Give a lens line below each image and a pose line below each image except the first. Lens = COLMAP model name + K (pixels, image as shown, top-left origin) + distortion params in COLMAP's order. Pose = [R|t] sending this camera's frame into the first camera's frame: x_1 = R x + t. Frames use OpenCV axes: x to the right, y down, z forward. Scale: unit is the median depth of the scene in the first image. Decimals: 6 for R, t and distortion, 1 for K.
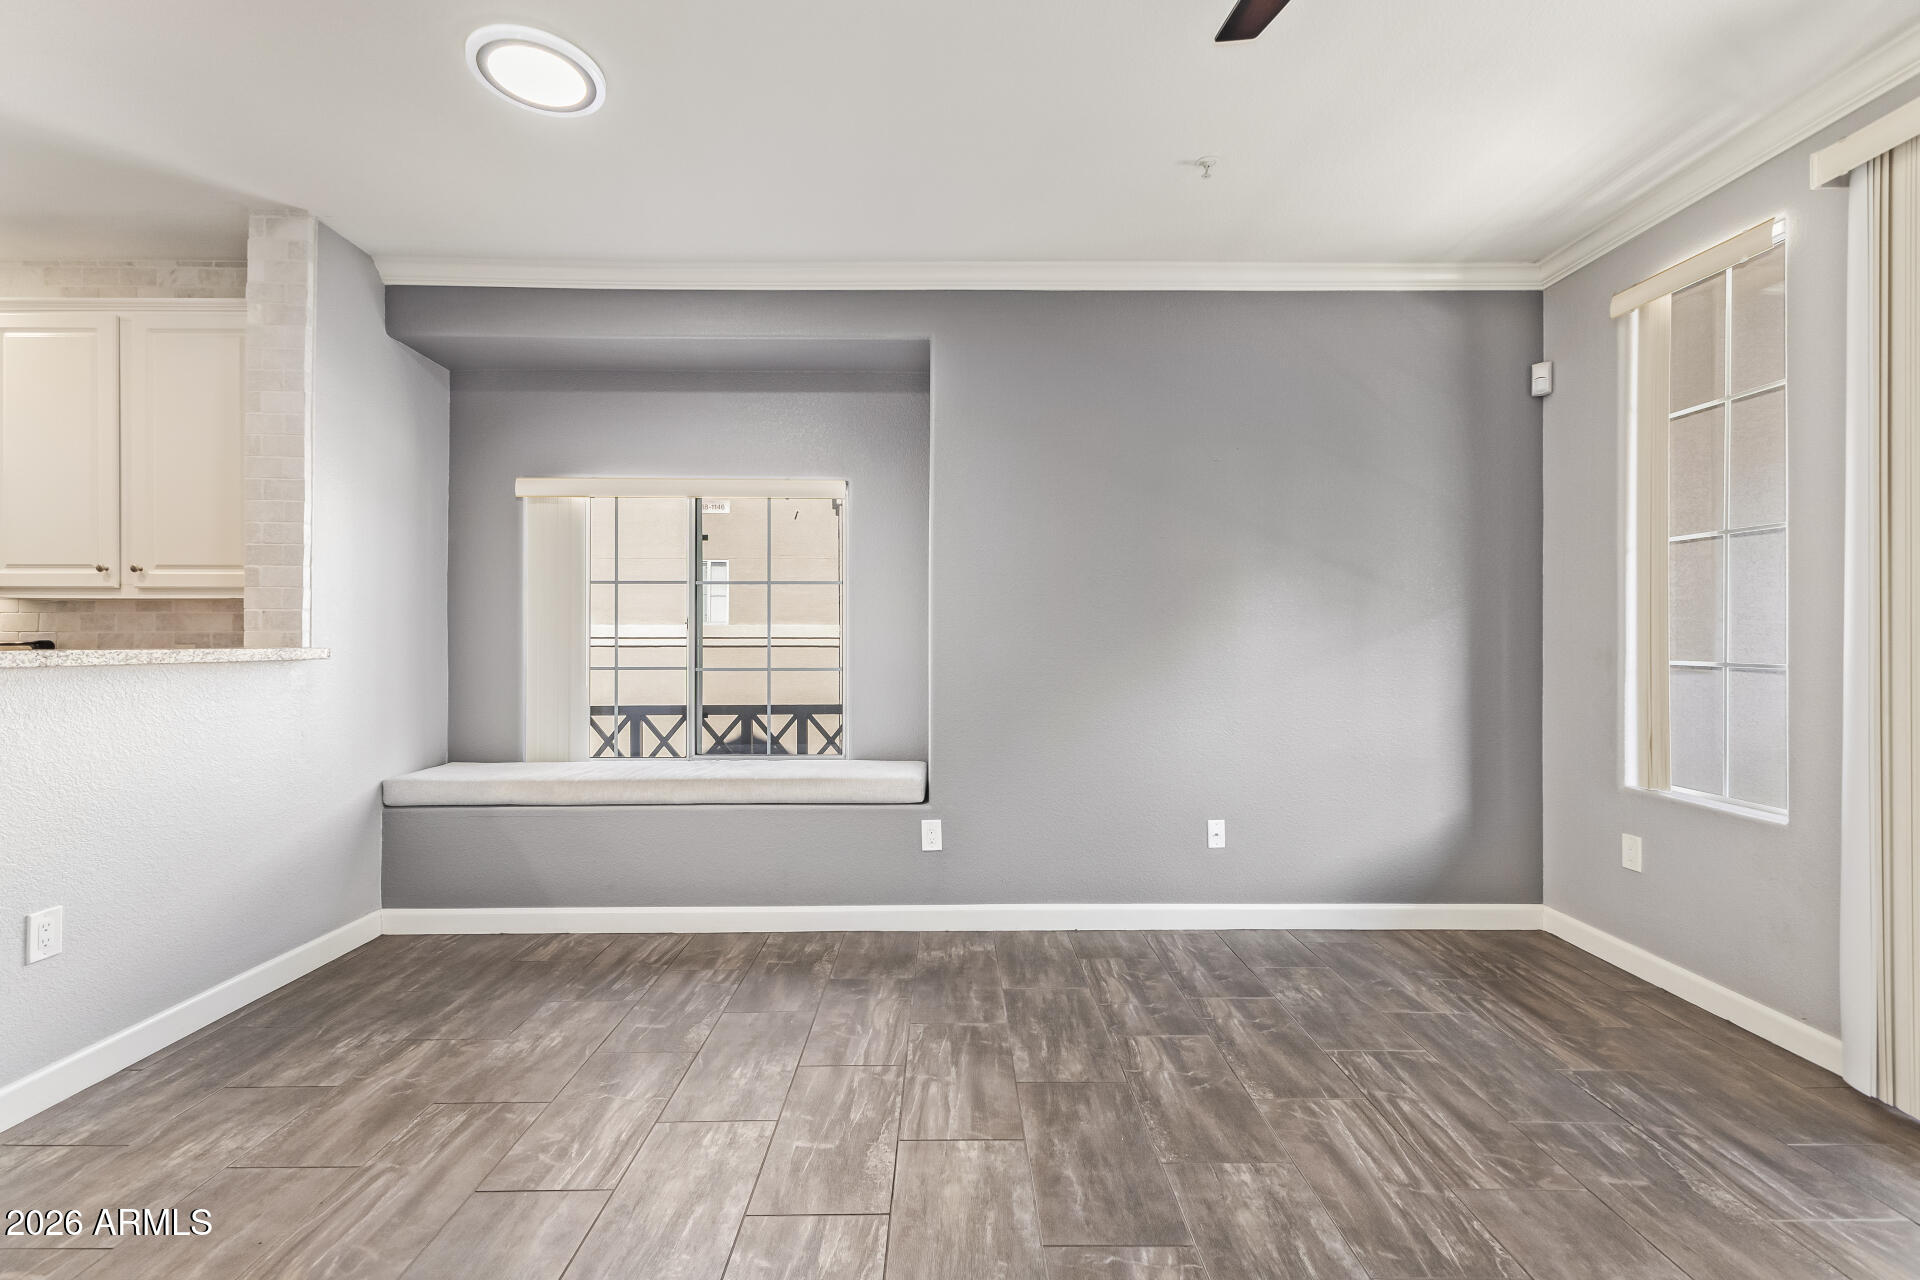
lens RADIAL K [[829.4, 0, 957.7], [0, 829.4, 639.1], [0, 0, 1]] dist [0.014809, -0.005235]
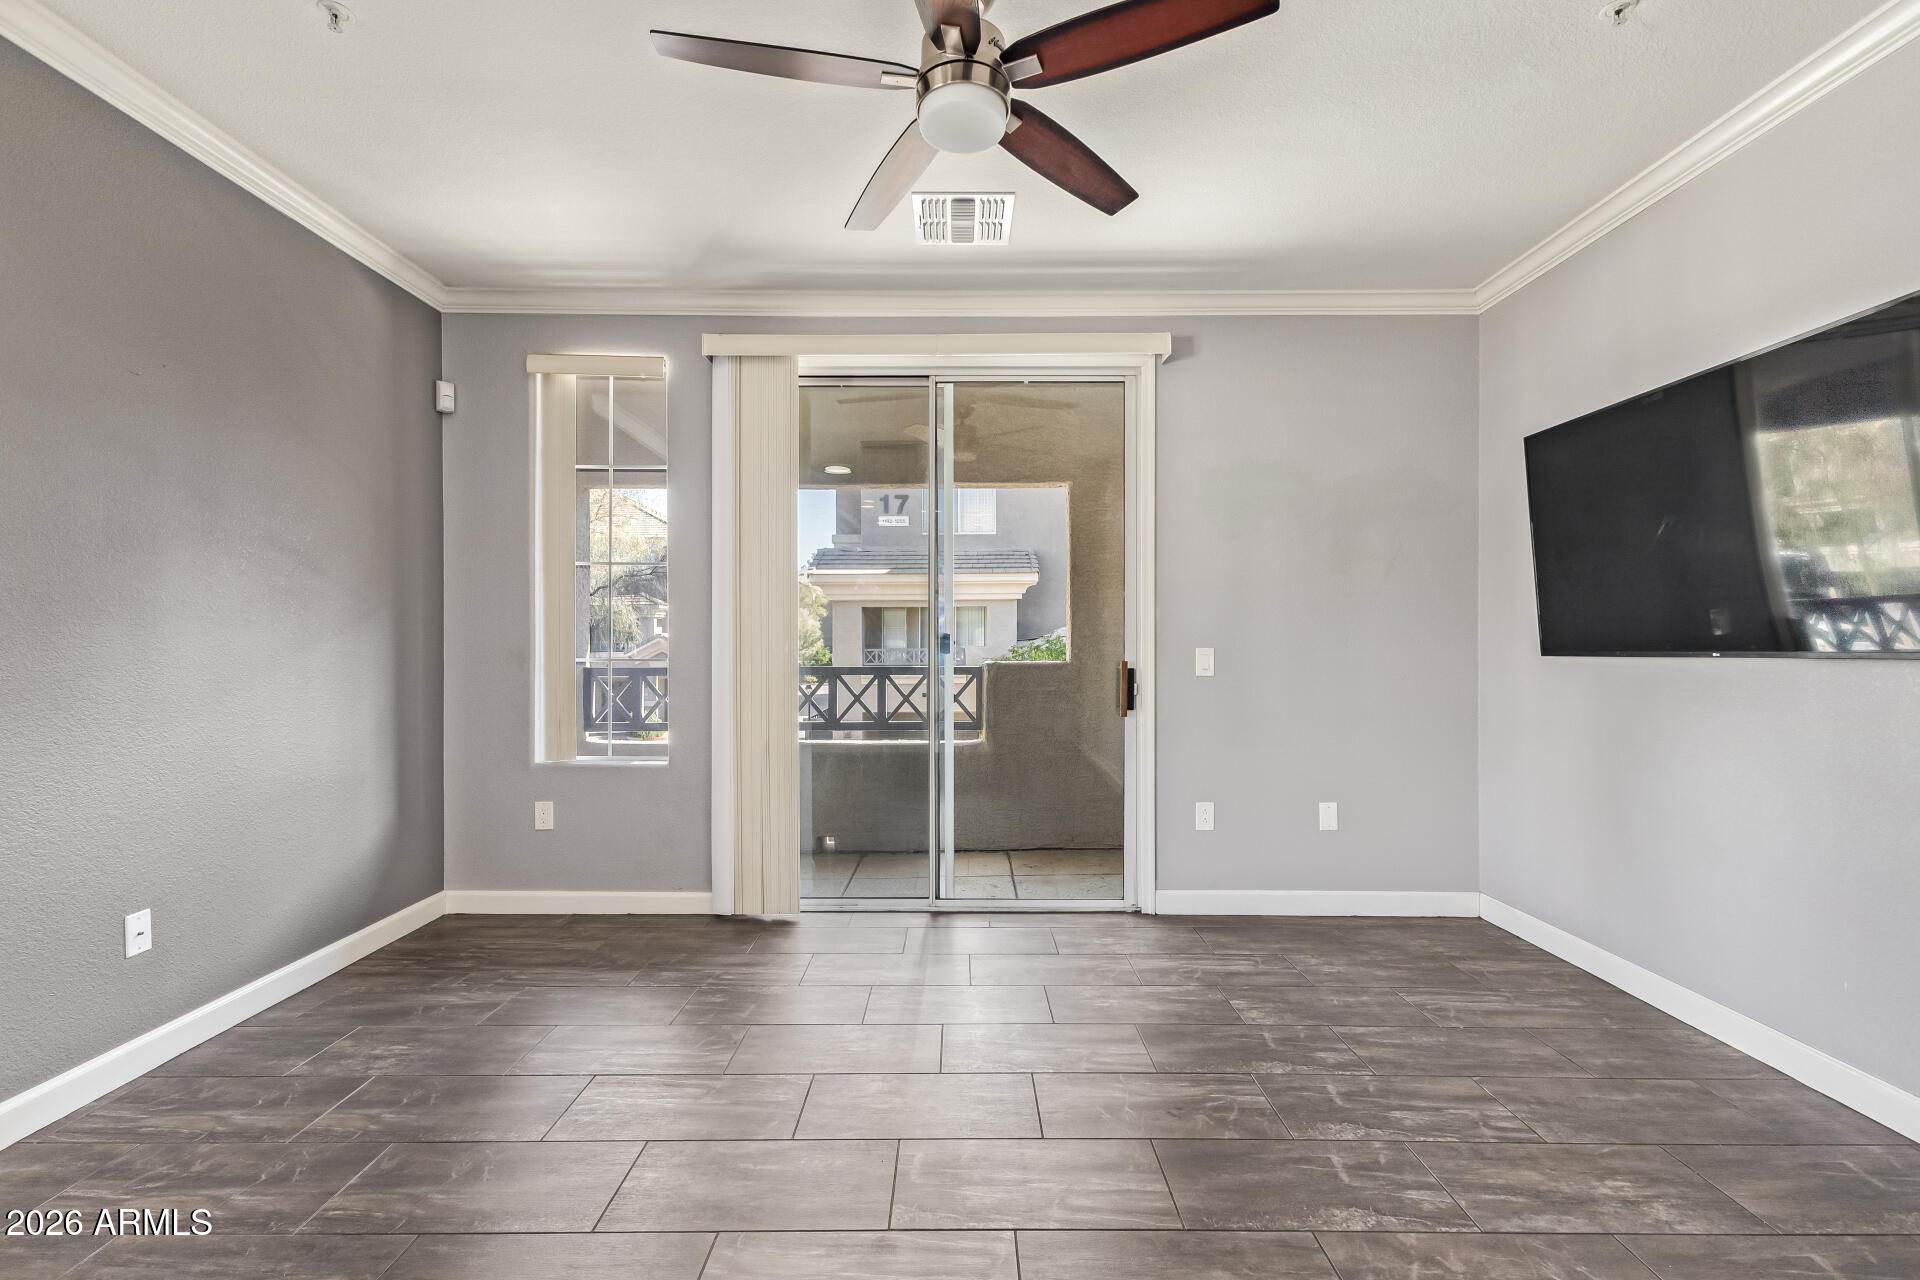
lens RADIAL K [[829.4, 0, 954.6], [0, 829.4, 646.1], [0, 0, 1]] dist [0.014809, -0.005235]
pose [[0.012919, -0.007766, 0.999886, -1.007209], [-0.002058, 0.999968, 0.007793, -0.010377], [-0.999914, -0.002159, 0.012902, 0.949393]]
